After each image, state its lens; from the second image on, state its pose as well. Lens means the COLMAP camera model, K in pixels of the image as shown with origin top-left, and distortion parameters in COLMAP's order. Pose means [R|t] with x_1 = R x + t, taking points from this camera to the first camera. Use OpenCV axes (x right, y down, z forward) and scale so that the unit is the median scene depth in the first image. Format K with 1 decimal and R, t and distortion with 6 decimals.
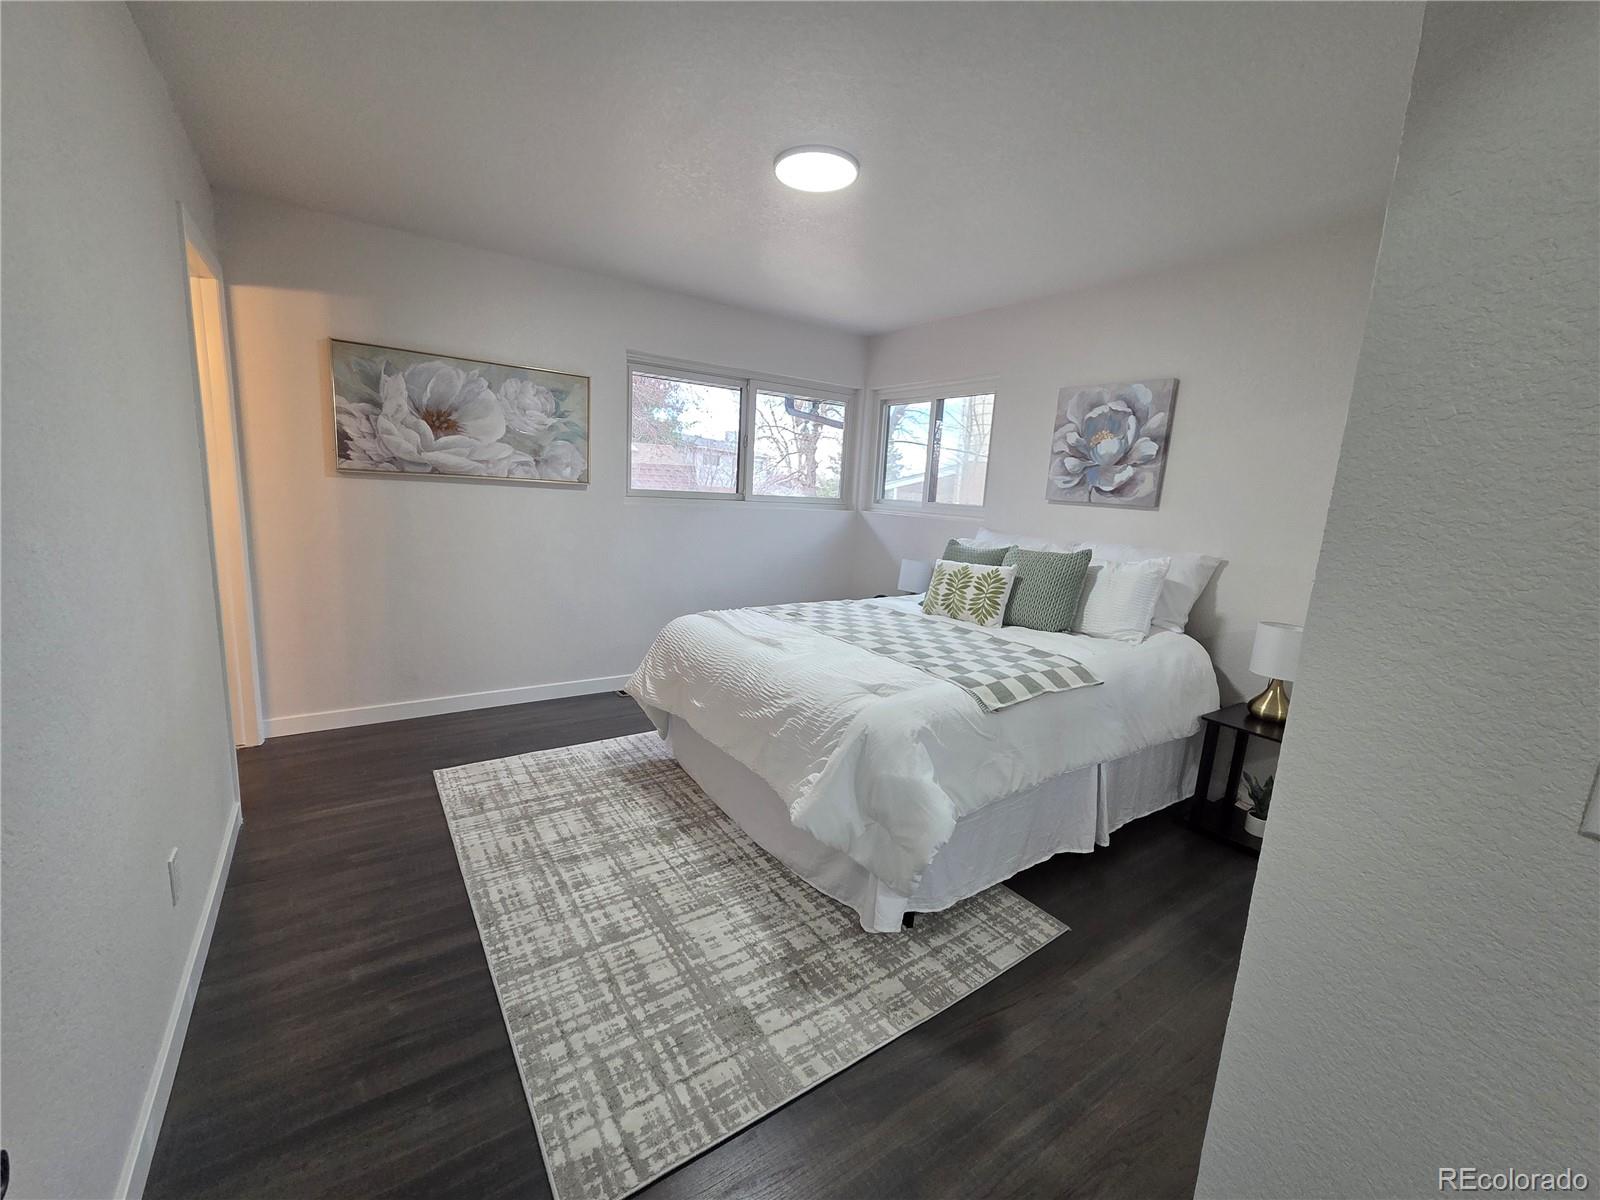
lens RADIAL K [[655.1, 0, 789.9], [0, 655.1, 603.2], [0, 0, 1]] dist [0.003404, -0.000844]
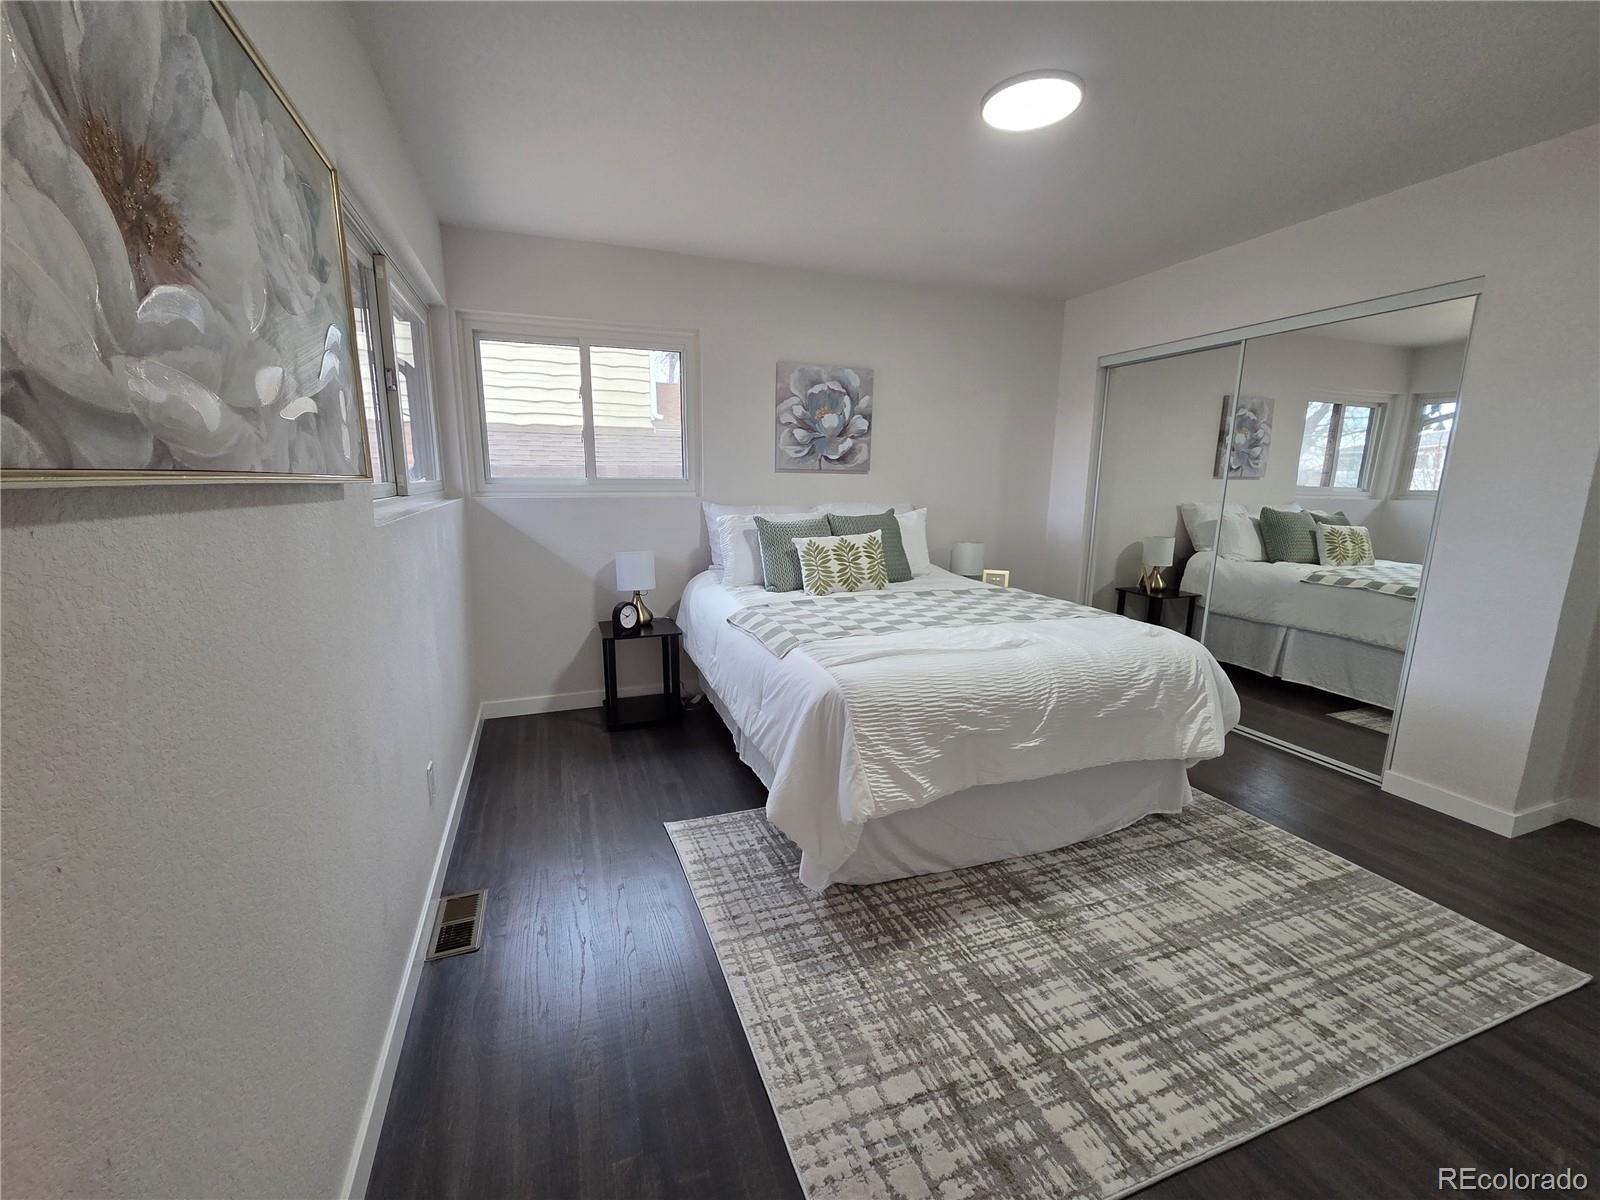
lens RADIAL K [[655.1, 0, 791.8], [0, 655.1, 602.2], [0, 0, 1]] dist [0.003404, -0.000844]
pose [[0.244439, -0.235349, 0.940670, -0.733581], [0.177055, 0.964622, 0.195333, -0.175837], [-0.953363, 0.118803, 0.277461, 0.819854]]
